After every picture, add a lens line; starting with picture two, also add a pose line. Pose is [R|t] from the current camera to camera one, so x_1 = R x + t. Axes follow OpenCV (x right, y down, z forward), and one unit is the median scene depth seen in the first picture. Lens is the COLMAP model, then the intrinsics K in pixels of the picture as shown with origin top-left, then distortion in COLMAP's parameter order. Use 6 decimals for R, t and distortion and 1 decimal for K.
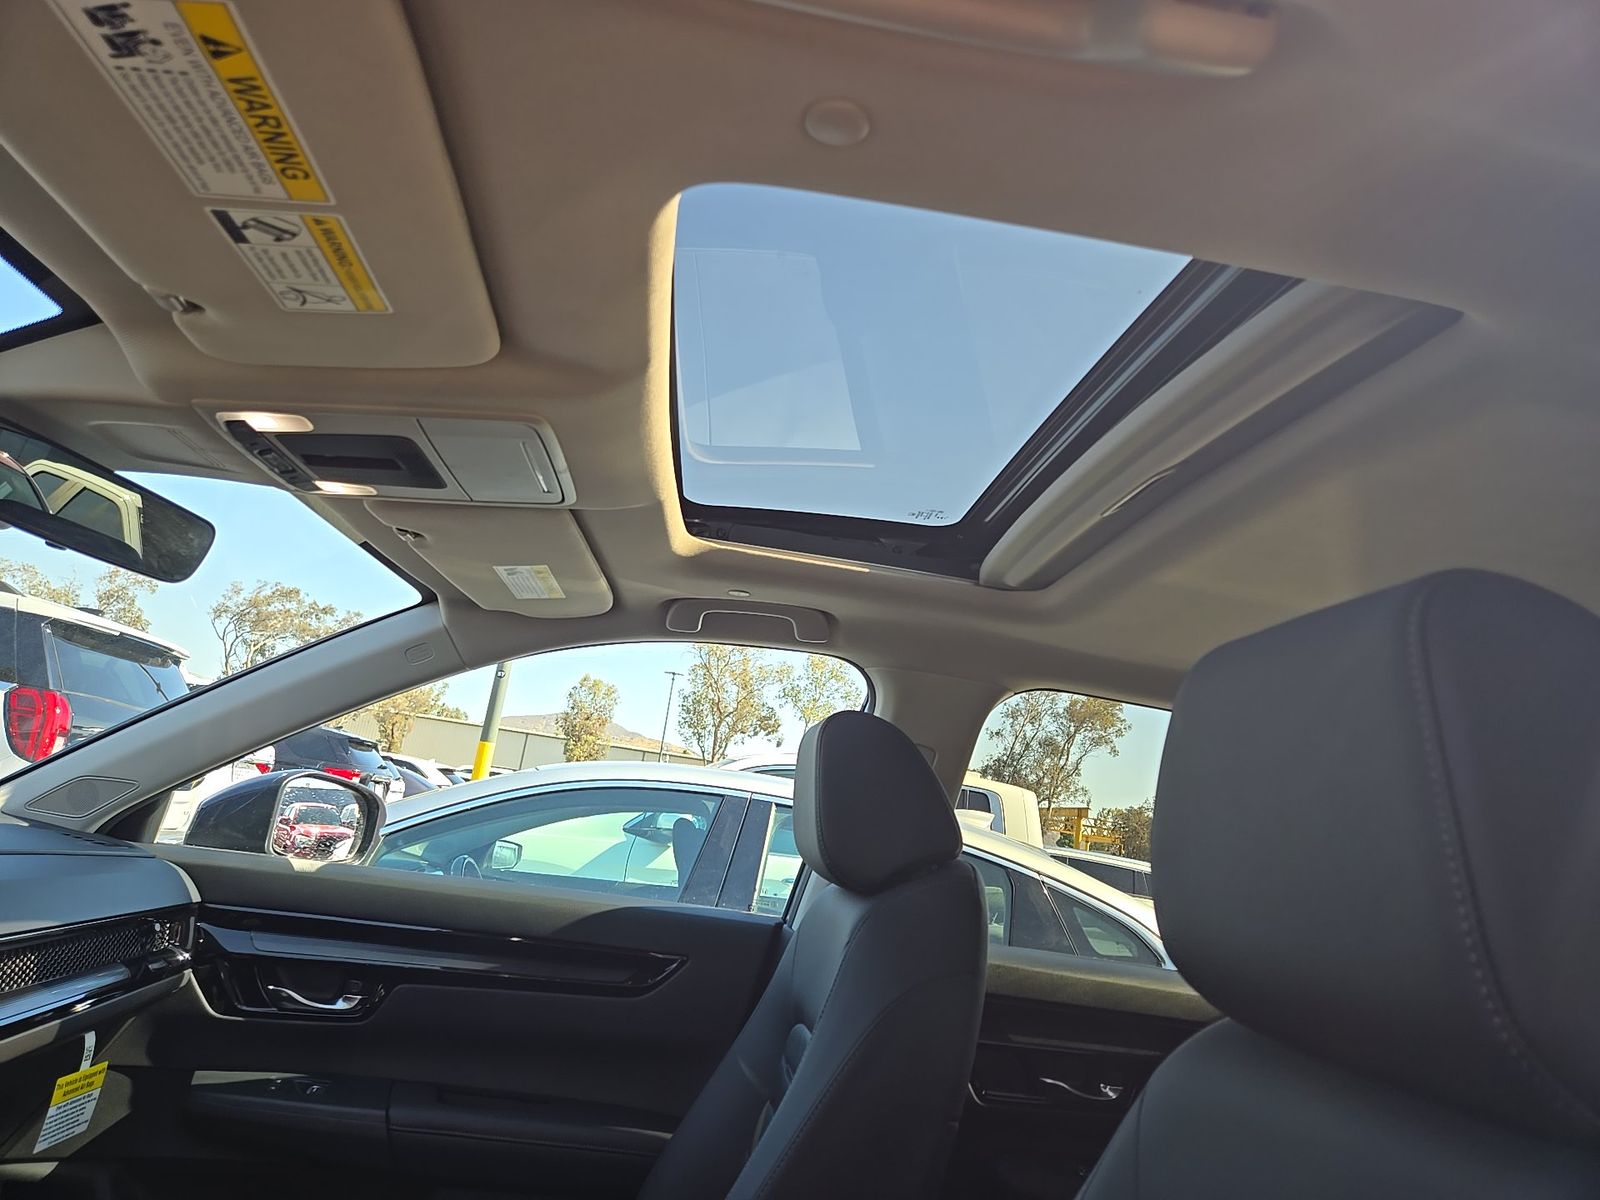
lens RADIAL K [[1124.6, 0, 800.0], [0, 1124.6, 600.0], [0, 0, 1]] dist [0.057473, -0.034403]
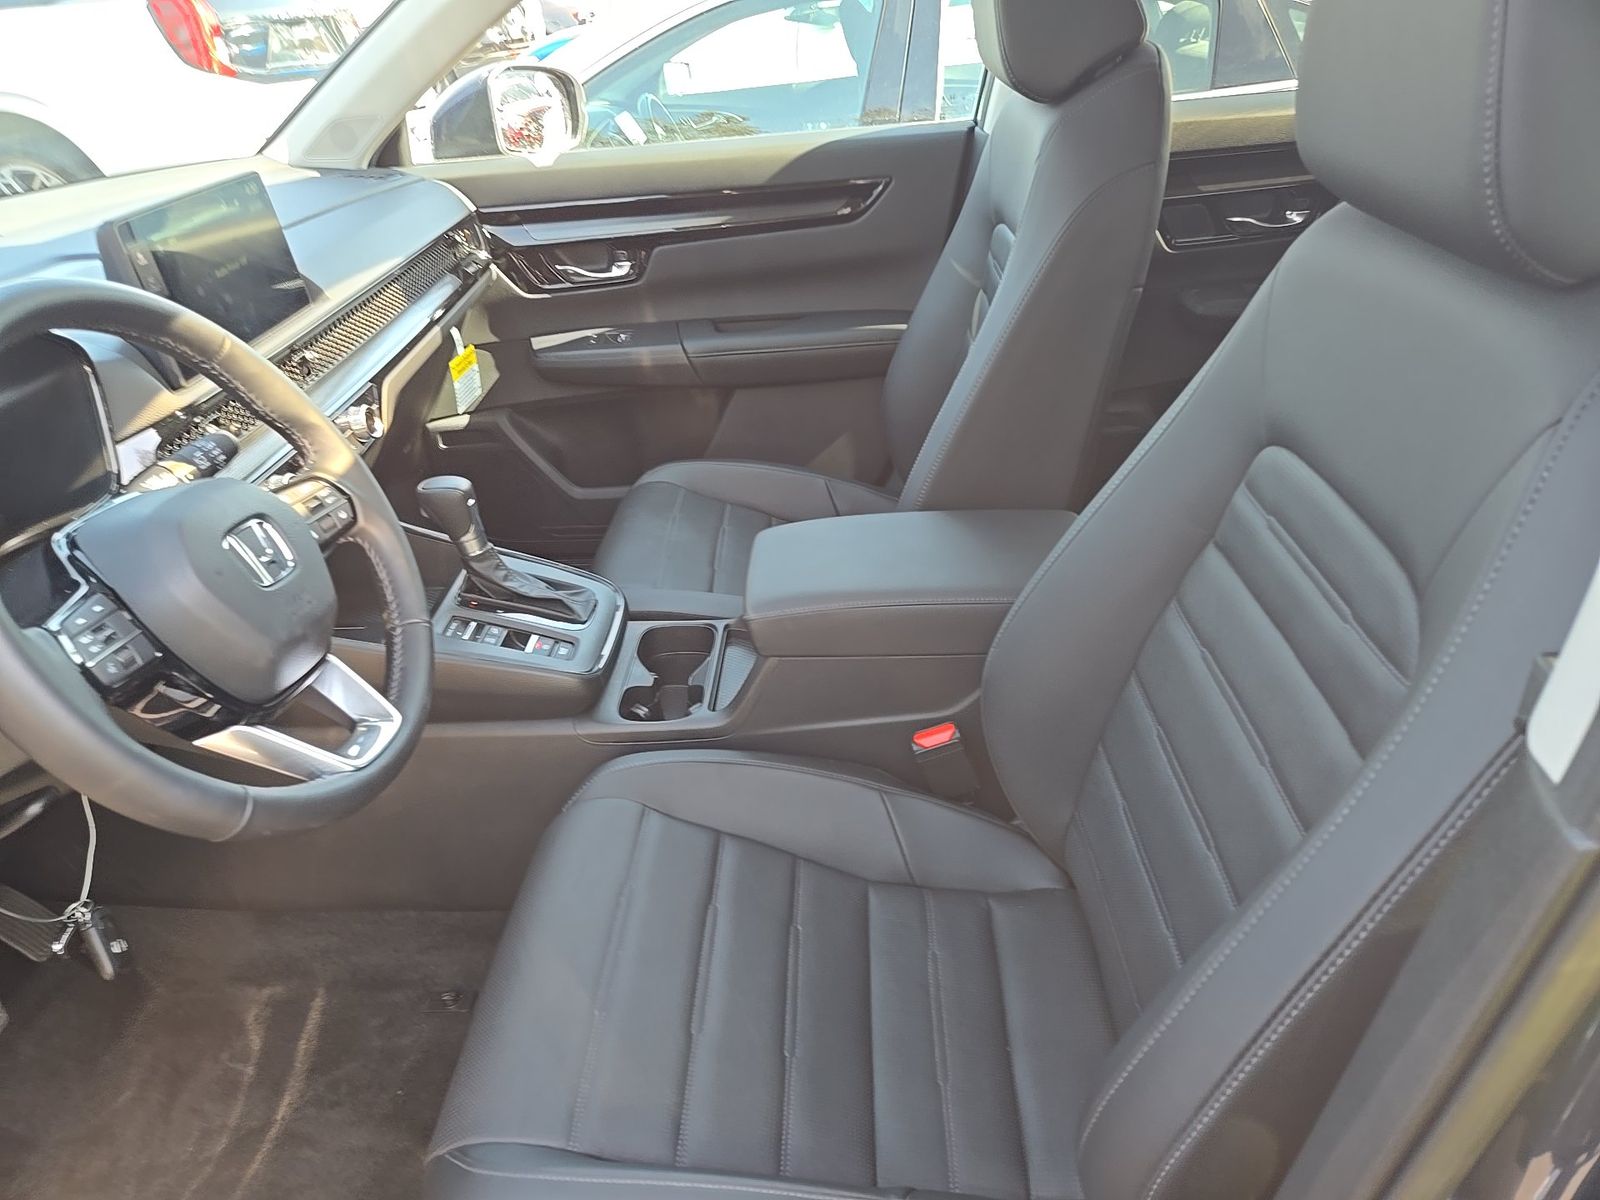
lens RADIAL K [[1124.6, 0, 800.0], [0, 1124.6, 600.0], [0, 0, 1]] dist [0.057473, -0.034403]
pose [[0.971646, -0.119492, -0.204023, -0.008916], [0.223621, 0.744691, 0.628831, -0.104237], [0.076793, -0.656625, 0.750297, -0.126628]]
